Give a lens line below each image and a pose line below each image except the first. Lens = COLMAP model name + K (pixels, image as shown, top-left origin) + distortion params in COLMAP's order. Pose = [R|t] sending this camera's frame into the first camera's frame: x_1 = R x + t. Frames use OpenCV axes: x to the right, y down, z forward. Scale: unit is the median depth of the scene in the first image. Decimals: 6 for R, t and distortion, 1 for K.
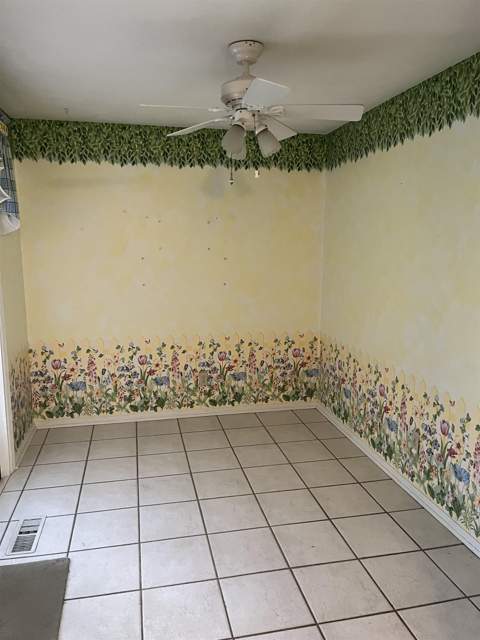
lens RADIAL K [[525.9, 0, 239.0], [0, 525.9, 322.9], [0, 0, 1]] dist [0.056432, -0.018190]
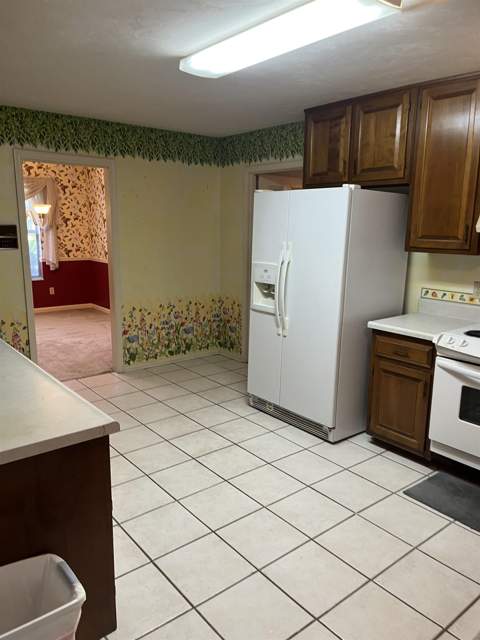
lens RADIAL K [[485.6, 0, 240.0], [0, 485.6, 316.8], [0, 0, 1]] dist [0.022336, -0.020608]
pose [[0.893801, -0.073869, 0.442338, -0.412149], [0.055657, 0.996987, 0.054032, 0.013927], [-0.444996, -0.023675, 0.895220, -0.093861]]
